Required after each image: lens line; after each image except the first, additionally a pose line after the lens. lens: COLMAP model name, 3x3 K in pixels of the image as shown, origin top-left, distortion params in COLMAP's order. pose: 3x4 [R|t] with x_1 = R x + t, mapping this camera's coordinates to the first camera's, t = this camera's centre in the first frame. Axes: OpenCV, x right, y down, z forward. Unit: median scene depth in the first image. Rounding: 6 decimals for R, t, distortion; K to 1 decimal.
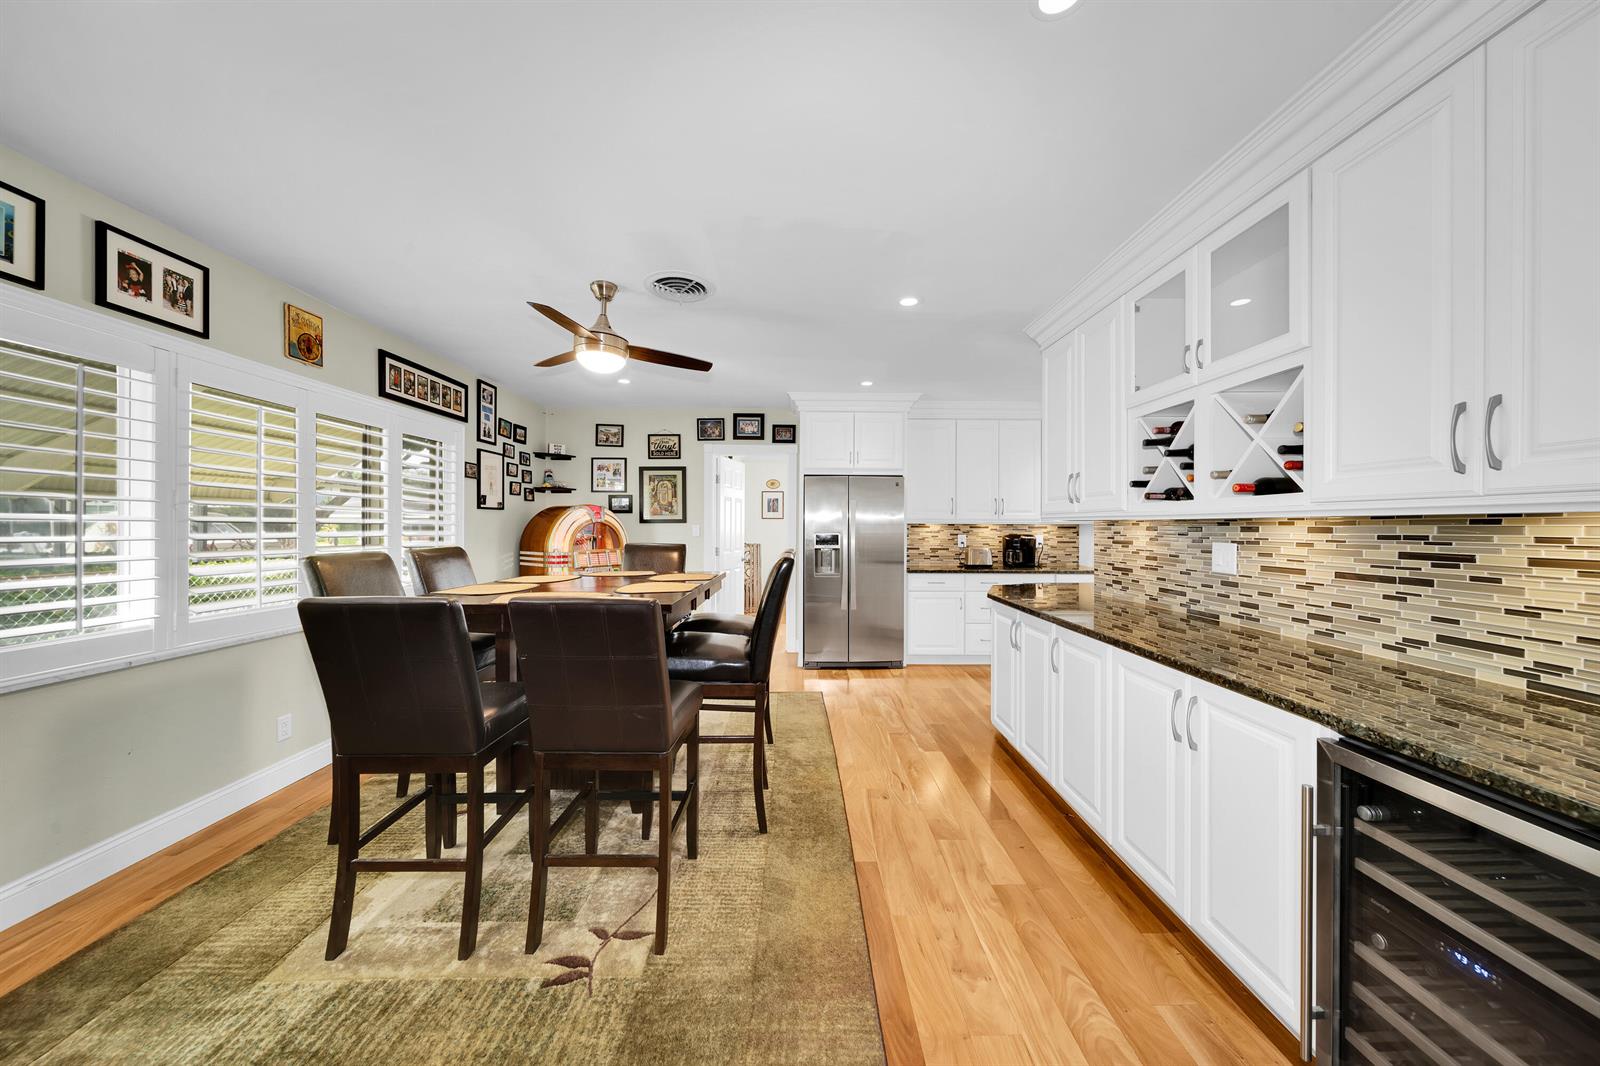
lens RADIAL K [[572.9, 0, 800.5], [0, 572.9, 528.3], [0, 0, 1]] dist [-0.000076, -0.000206]
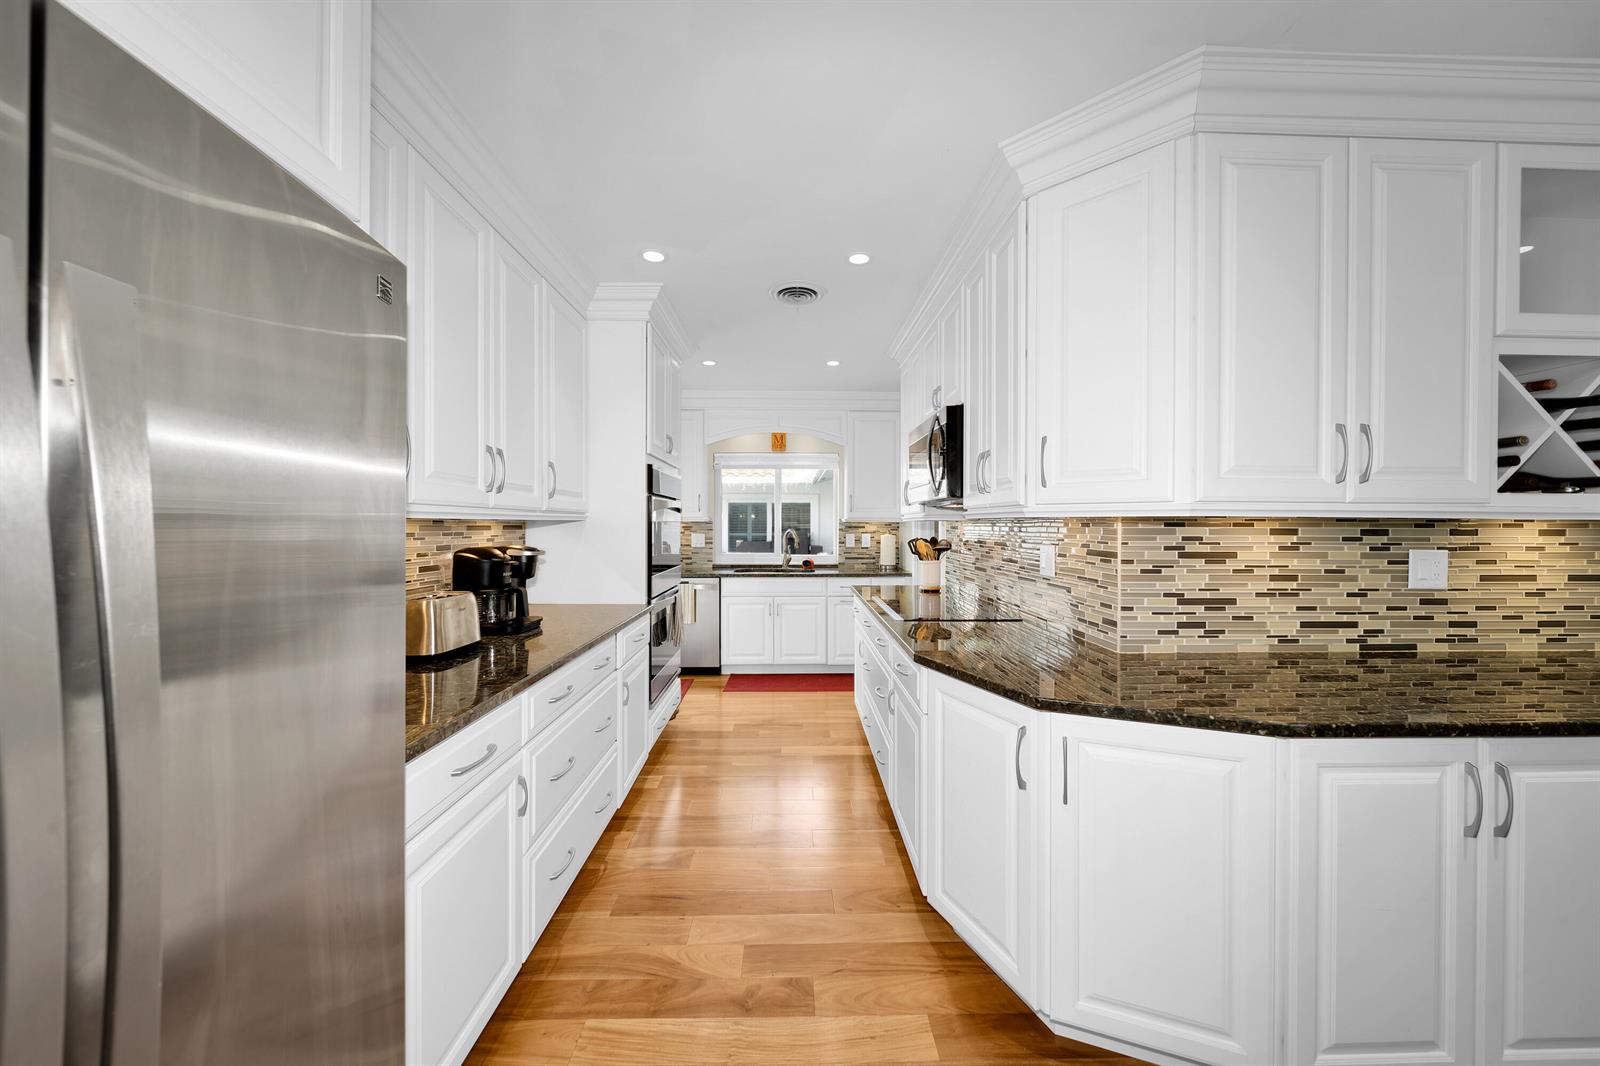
lens RADIAL K [[572.9, 0, 804.4], [0, 572.9, 527.8], [0, 0, 1]] dist [-0.000076, -0.000206]
pose [[-0.023478, -0.001244, 0.999724, -0.019168], [0.000992, 0.999999, 0.001268, -0.006618], [-0.999724, 0.001021, -0.023477, 1.998479]]
